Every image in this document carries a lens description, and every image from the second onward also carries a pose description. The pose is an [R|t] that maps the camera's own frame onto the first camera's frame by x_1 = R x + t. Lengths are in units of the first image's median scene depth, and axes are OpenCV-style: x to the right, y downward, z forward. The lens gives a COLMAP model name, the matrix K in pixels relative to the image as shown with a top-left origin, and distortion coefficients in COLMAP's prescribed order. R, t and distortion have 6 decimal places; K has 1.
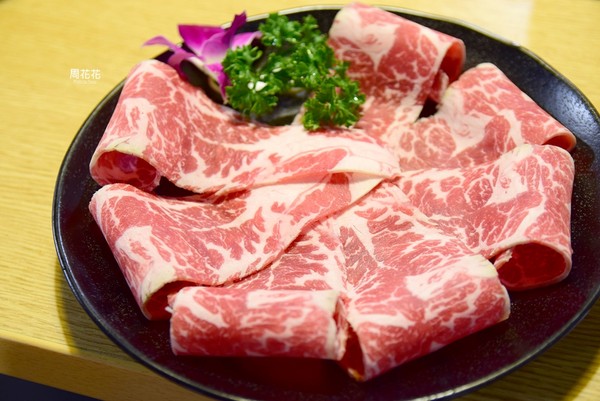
lens RADIAL K [[968.8, 0, 300.0], [0, 968.8, 200.5], [0, 0, 1]] dist [-0.031947, -0.143515]
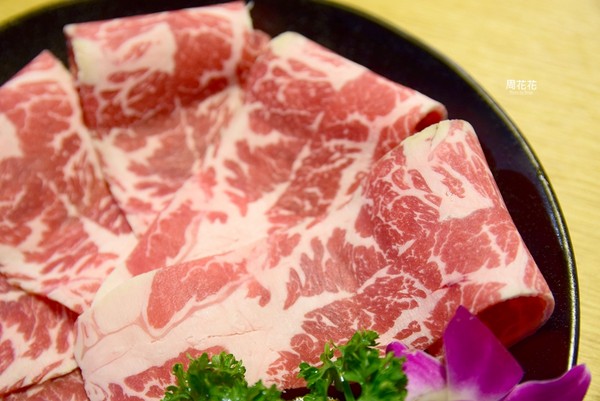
lens RADIAL K [[968.8, 0, 300.0], [0, 968.8, 200.5], [0, 0, 1]] dist [-0.031947, -0.143515]
pose [[-0.916389, 0.385087, -0.109262, -0.004667], [-0.160191, -0.102654, 0.981734, -0.701655], [0.366837, 0.917153, 0.155758, 0.879254]]
